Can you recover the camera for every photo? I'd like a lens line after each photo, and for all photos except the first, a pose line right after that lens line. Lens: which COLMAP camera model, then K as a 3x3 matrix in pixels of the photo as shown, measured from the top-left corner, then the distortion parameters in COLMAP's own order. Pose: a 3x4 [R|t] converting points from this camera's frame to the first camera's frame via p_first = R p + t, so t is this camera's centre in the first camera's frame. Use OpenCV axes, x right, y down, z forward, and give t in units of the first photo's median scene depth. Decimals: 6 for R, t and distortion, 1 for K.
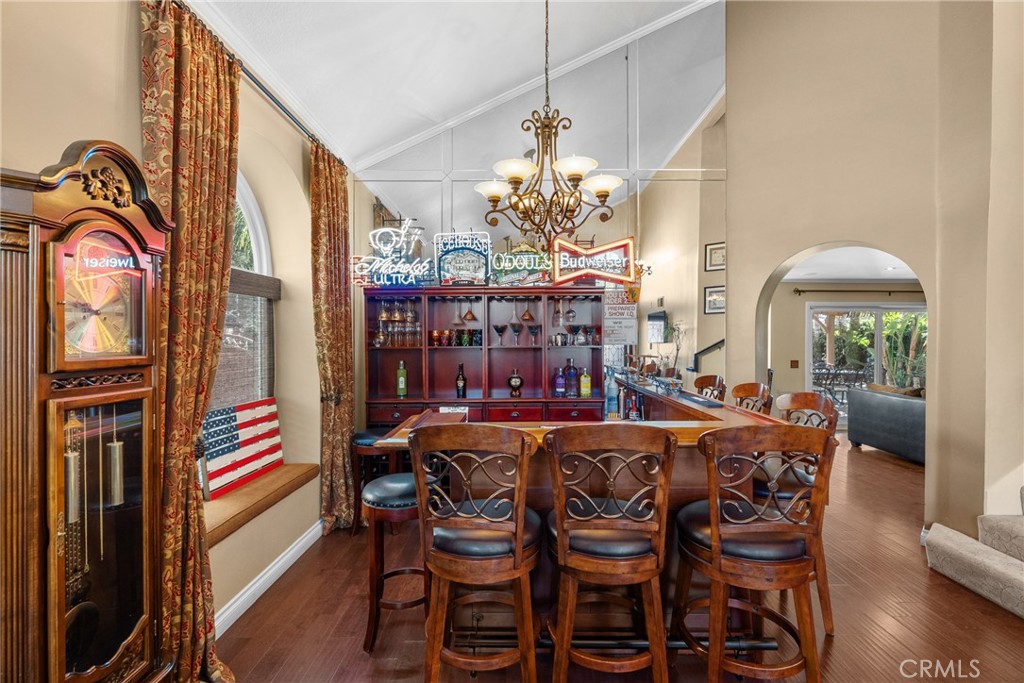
lens RADIAL K [[461.4, 0, 515.2], [0, 461.4, 341.0], [0, 0, 1]] dist [-0.006055, 0.000341]
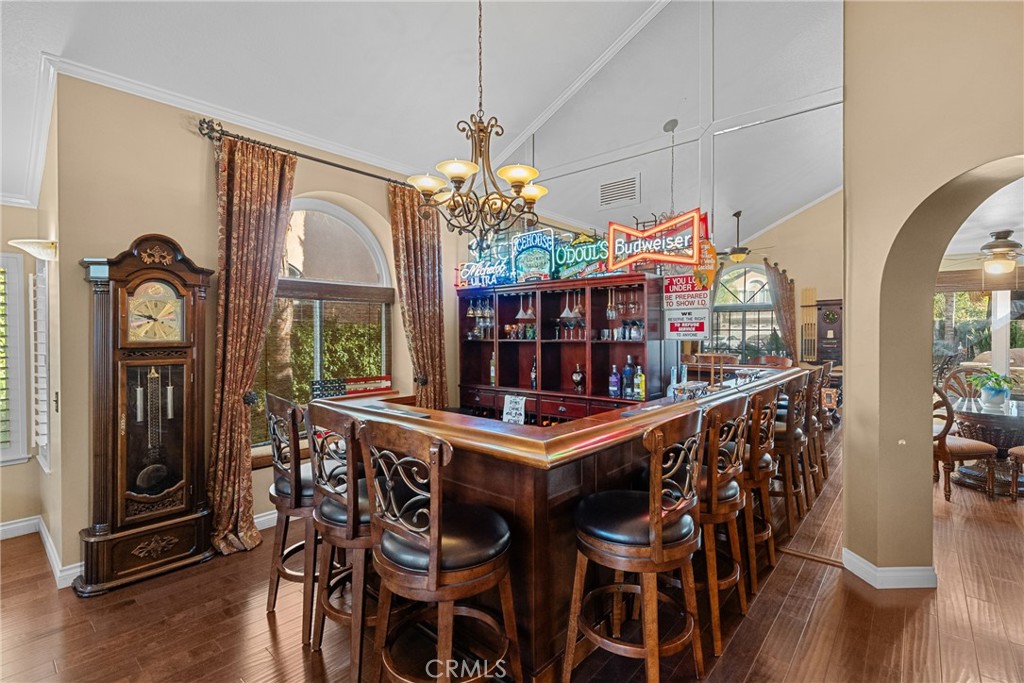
lens RADIAL K [[467.7, 0, 517.8], [0, 467.7, 332.9], [0, 0, 1]] dist [-0.001703, 0.000275]
pose [[0.755900, 0.003322, -0.654679, 0.560260], [-0.004798, 0.999988, -0.000466, -0.003615], [0.654670, 0.003494, 0.755907, 0.172132]]
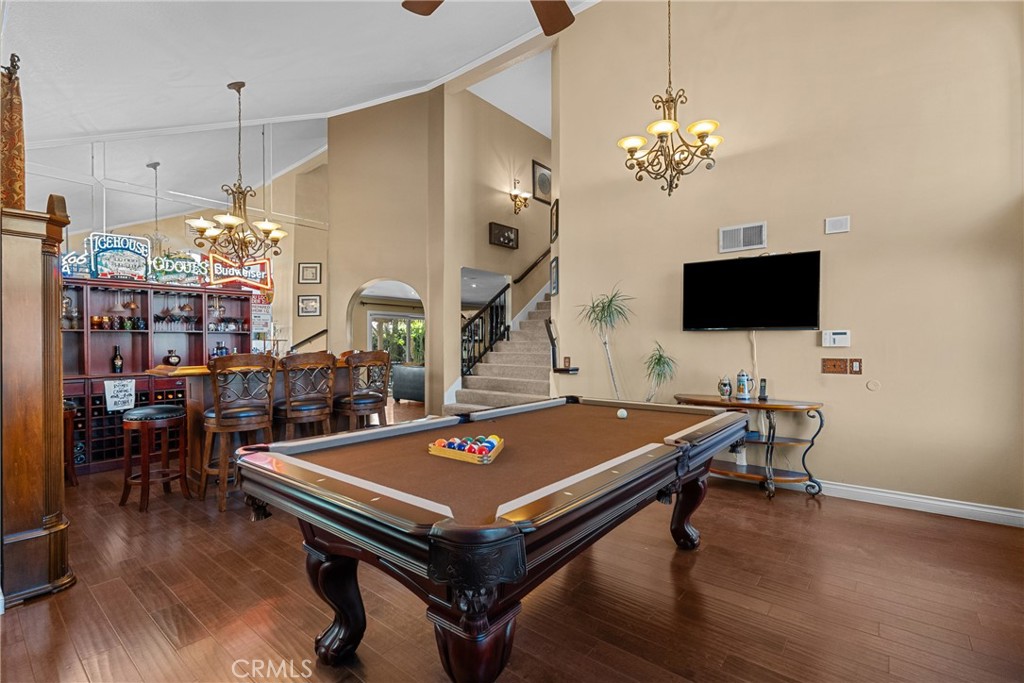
lens RADIAL K [[461.4, 0, 515.2], [0, 461.4, 341.0], [0, 0, 1]] dist [-0.006055, 0.000341]
pose [[0.628692, 0.000086, 0.777654, -0.398320], [0.014169, 0.999833, -0.011566, 0.065749], [-0.777525, 0.018290, 0.628586, -0.532330]]
